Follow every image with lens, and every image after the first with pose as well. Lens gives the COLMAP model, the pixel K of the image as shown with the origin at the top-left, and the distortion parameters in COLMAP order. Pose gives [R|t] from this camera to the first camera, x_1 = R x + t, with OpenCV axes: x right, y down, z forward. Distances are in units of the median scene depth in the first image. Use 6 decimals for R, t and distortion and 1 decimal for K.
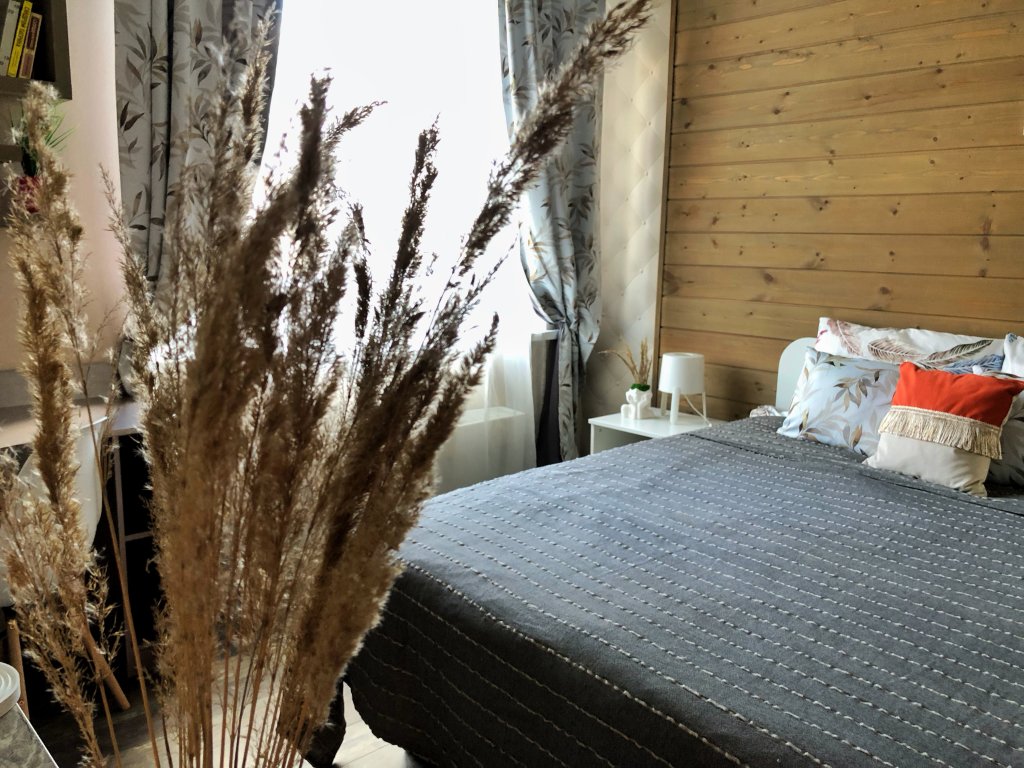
lens RADIAL K [[838.5, 0, 508.0], [0, 838.5, 382.3], [0, 0, 1]] dist [0.051796, -0.076590]
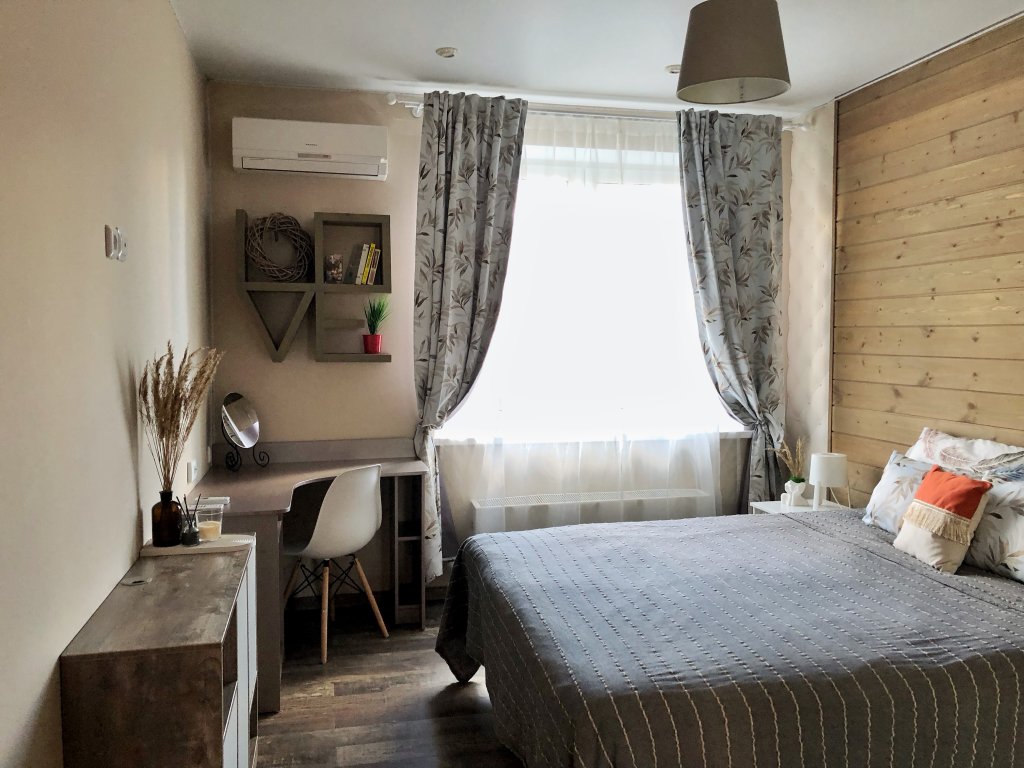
lens RADIAL K [[838.5, 0, 515.5], [0, 838.5, 379.1], [0, 0, 1]] dist [0.051796, -0.076590]
pose [[0.867945, 0.006851, -0.496613, 0.512294], [-0.067060, 0.992365, -0.103513, 0.018845], [0.492112, 0.123146, 0.861778, -0.341786]]
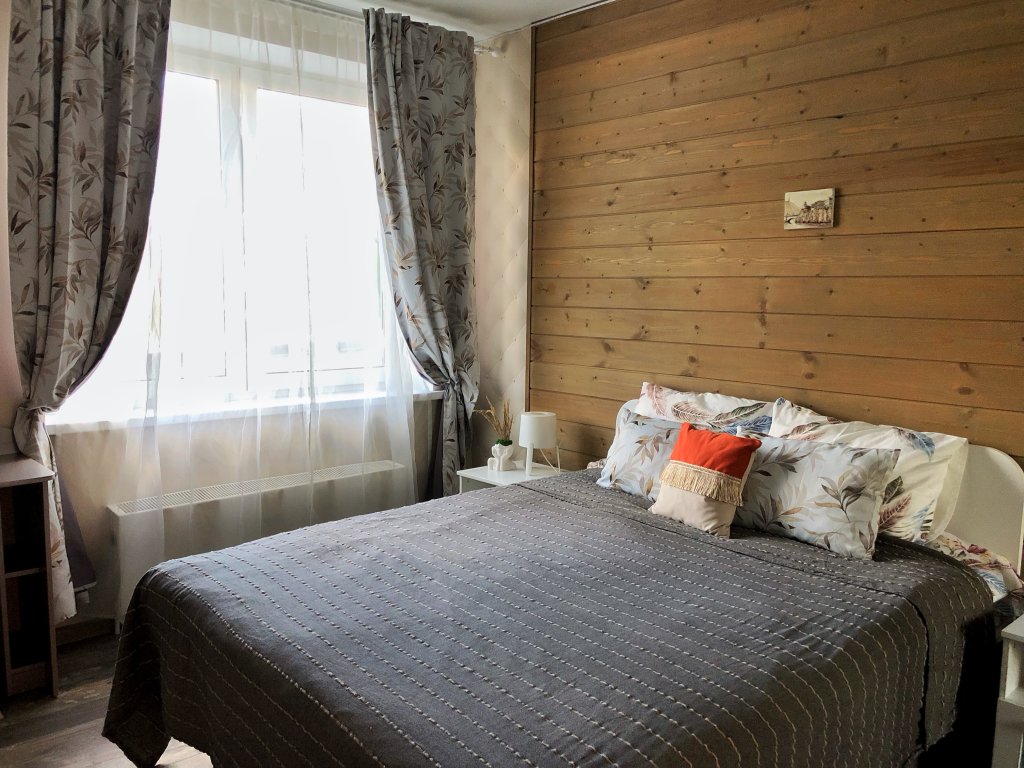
lens RADIAL K [[838.5, 0, 512.2], [0, 838.5, 386.9], [0, 0, 1]] dist [0.051796, -0.076590]
pose [[0.999892, -0.004218, -0.014073, 0.230797], [0.003462, 0.998572, -0.053319, -0.011318], [0.014278, 0.053265, 0.998478, -0.156238]]
